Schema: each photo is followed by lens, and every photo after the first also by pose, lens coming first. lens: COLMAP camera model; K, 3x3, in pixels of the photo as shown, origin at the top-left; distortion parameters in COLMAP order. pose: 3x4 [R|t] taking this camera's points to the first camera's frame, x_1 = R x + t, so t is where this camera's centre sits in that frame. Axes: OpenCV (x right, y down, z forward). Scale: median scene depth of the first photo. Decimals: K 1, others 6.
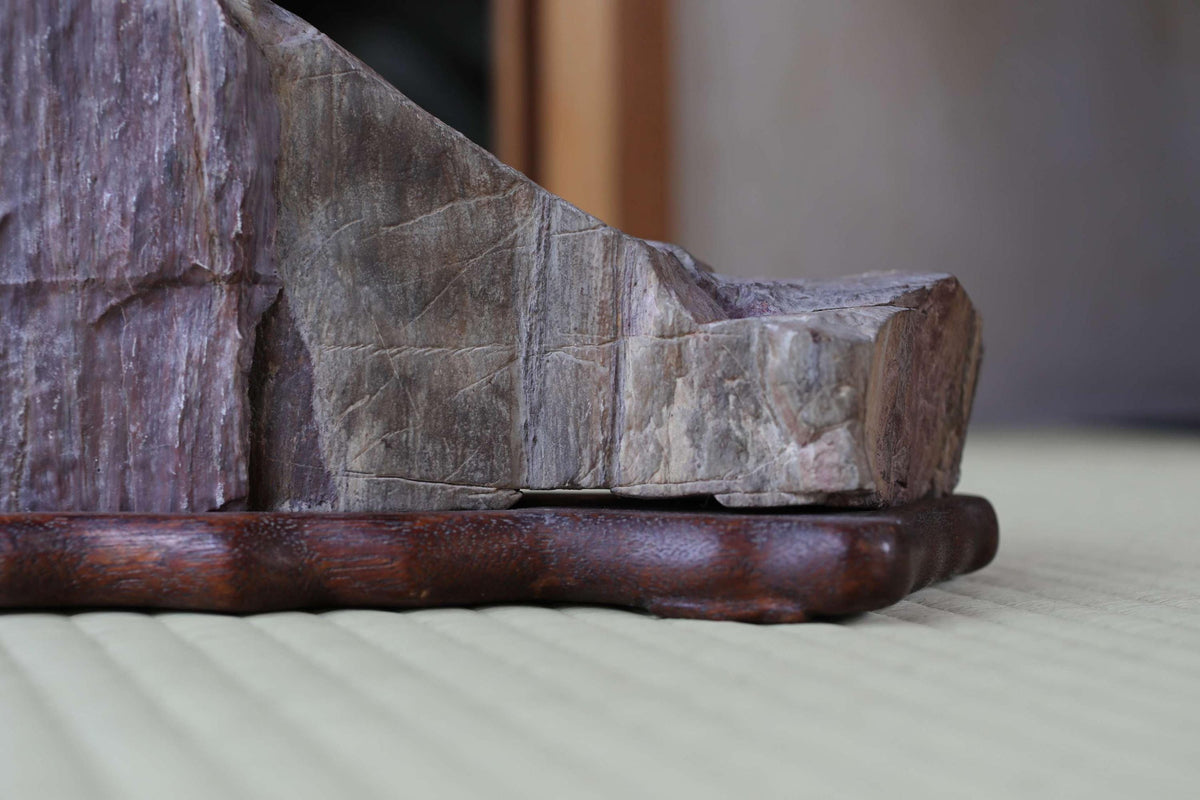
lens RADIAL K [[1867.0, 0, 600.0], [0, 1867.0, 400.0], [0, 0, 1]] dist [-0.048839, 0.321366]
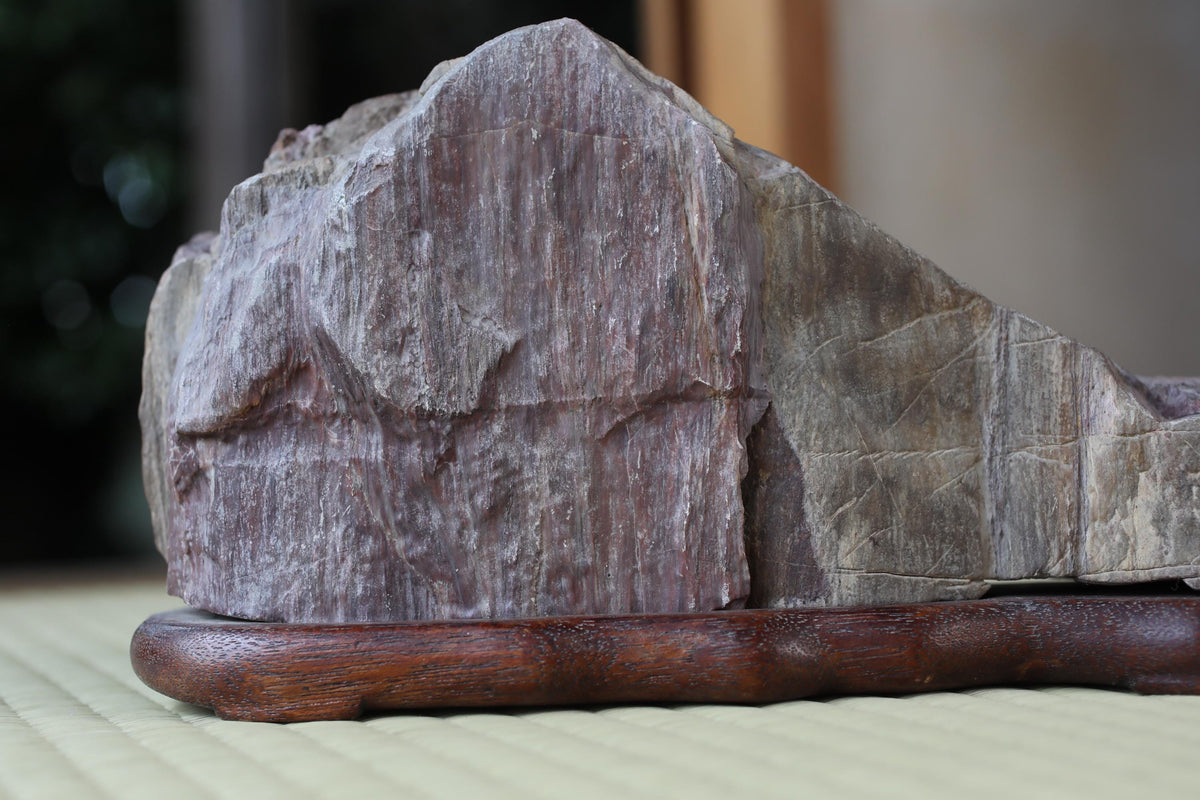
lens RADIAL K [[1867.0, 0, 600.0], [0, 1867.0, 400.0], [0, 0, 1]] dist [-0.048839, 0.321366]
pose [[0.999287, -0.030570, 0.022153, -0.294998], [0.031772, 0.997918, -0.056132, -0.002889], [-0.020391, 0.056796, 0.998178, -0.080186]]
